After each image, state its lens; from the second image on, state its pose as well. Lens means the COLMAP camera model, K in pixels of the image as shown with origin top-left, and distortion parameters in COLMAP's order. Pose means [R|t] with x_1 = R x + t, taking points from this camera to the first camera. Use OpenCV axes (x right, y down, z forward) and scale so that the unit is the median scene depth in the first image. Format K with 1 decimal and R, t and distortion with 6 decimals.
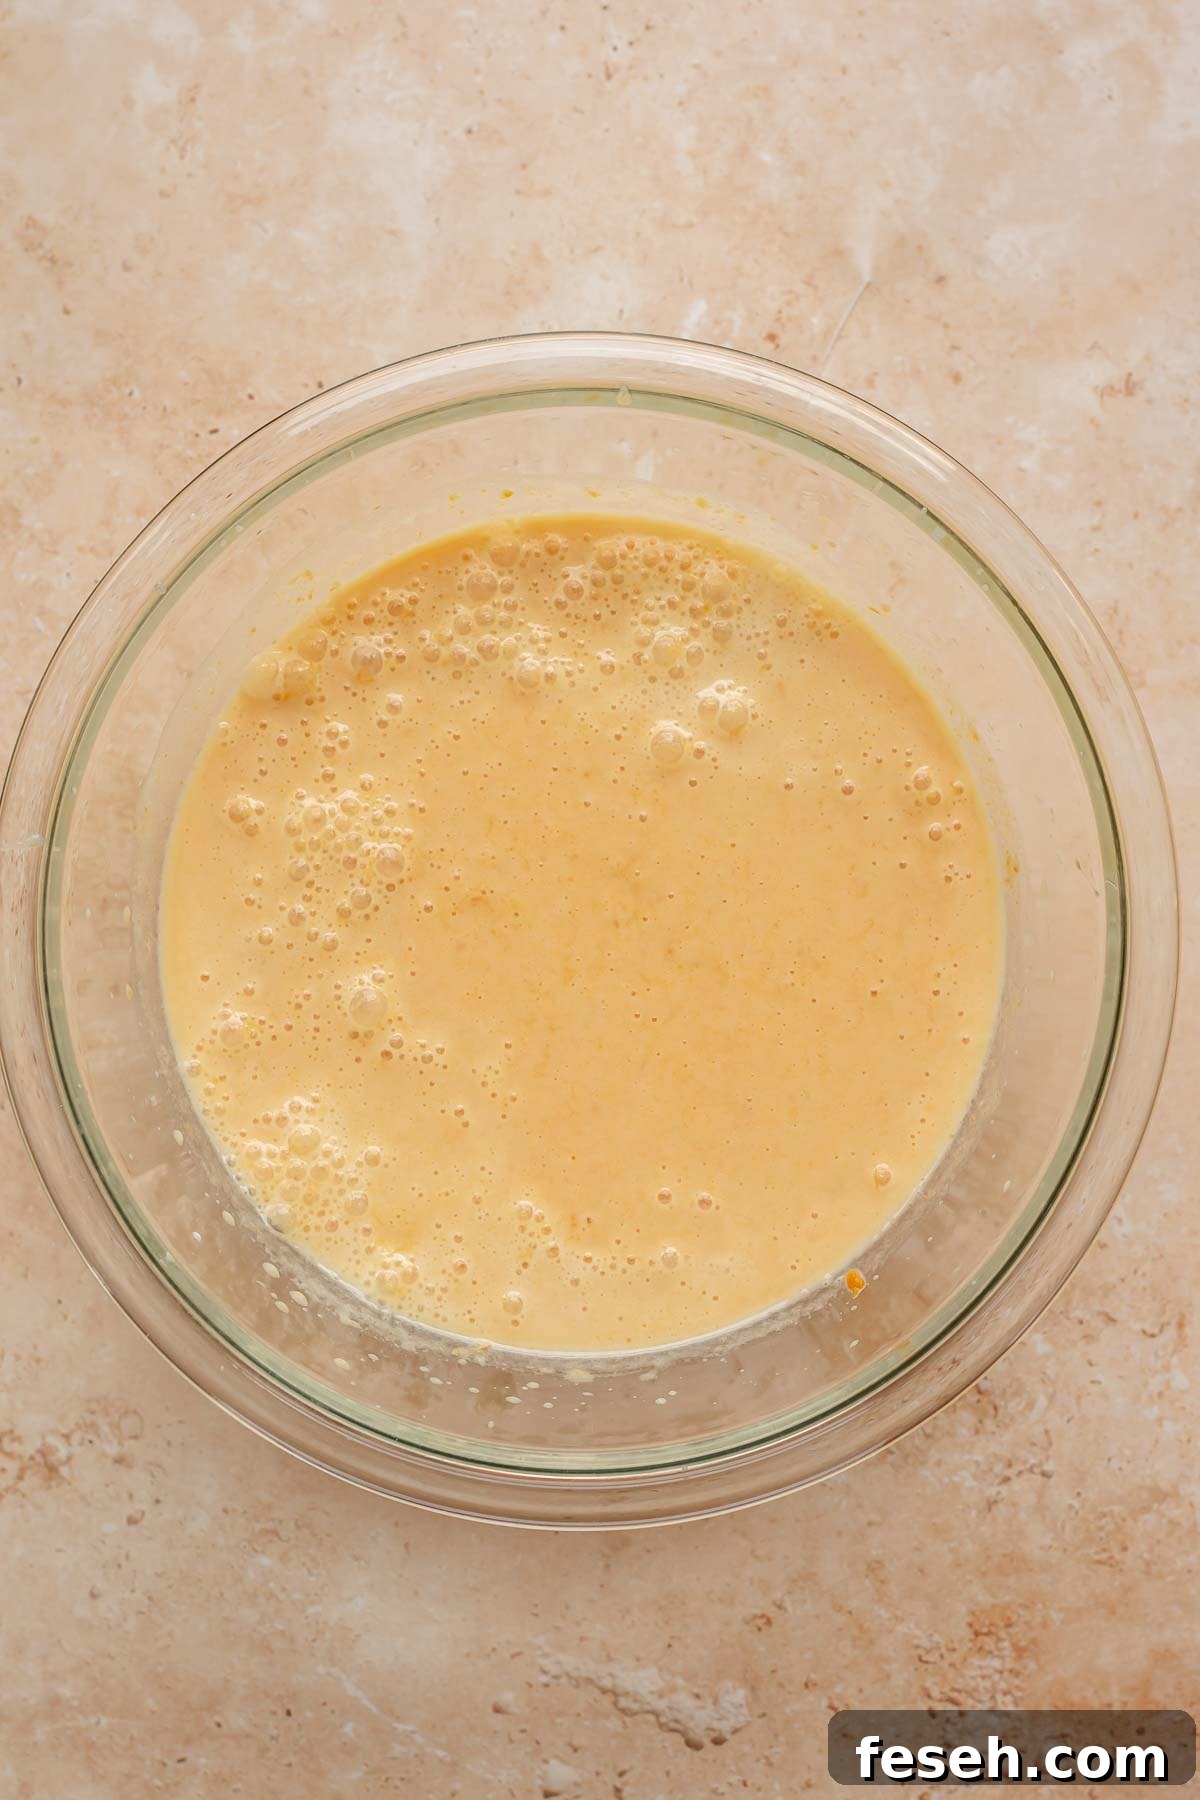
lens RADIAL K [[11935.4, 0, 603.4], [0, 11935.4, 899.6], [0, 0, 1]] dist [-0.330135, 0.000000]
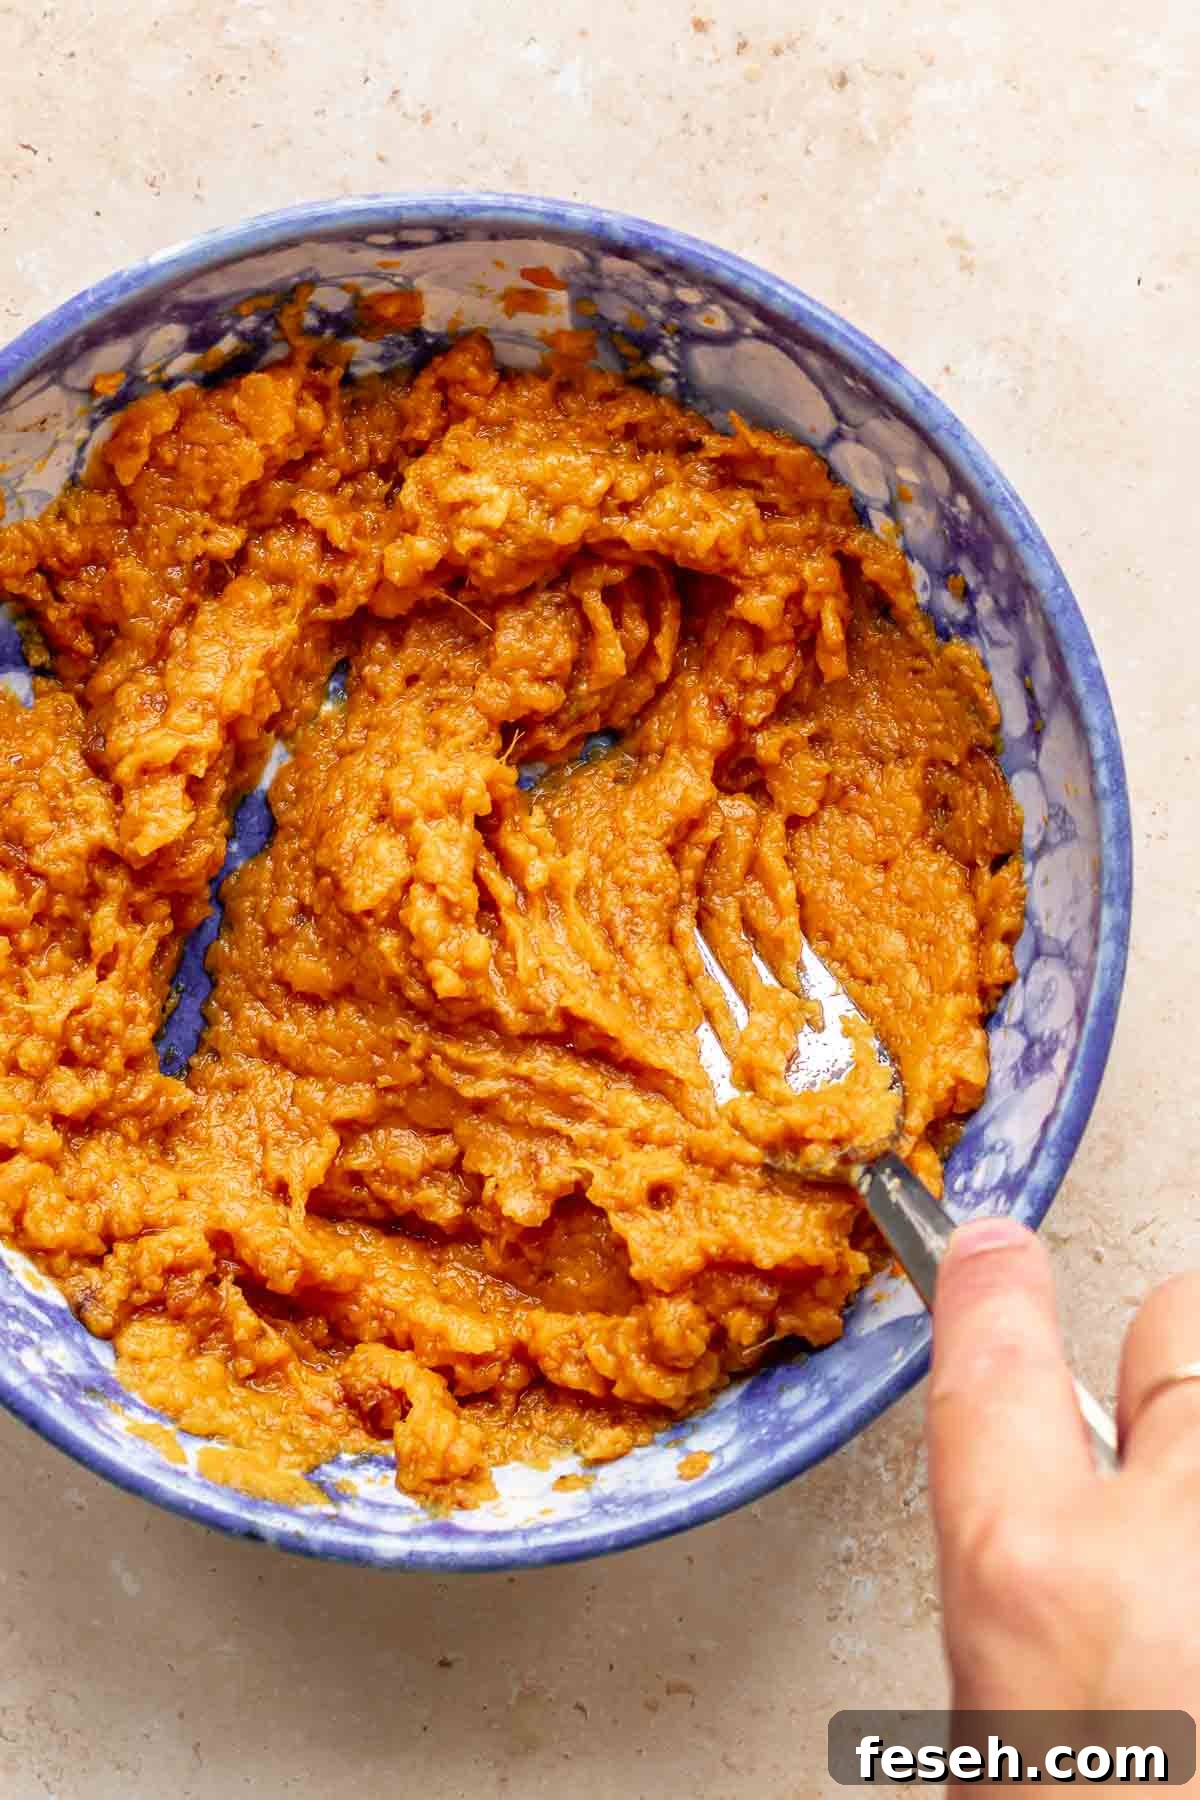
lens RADIAL K [[11935.4, 0, 599.2], [0, 11935.4, 896.2], [0, 0, 1]] dist [-0.330135, 0.000000]
pose [[0.999930, 0.003224, 0.011391, -0.001987], [-0.003245, 0.999993, 0.001825, 0.006122], [-0.011386, -0.001862, 0.999933, 0.345452]]
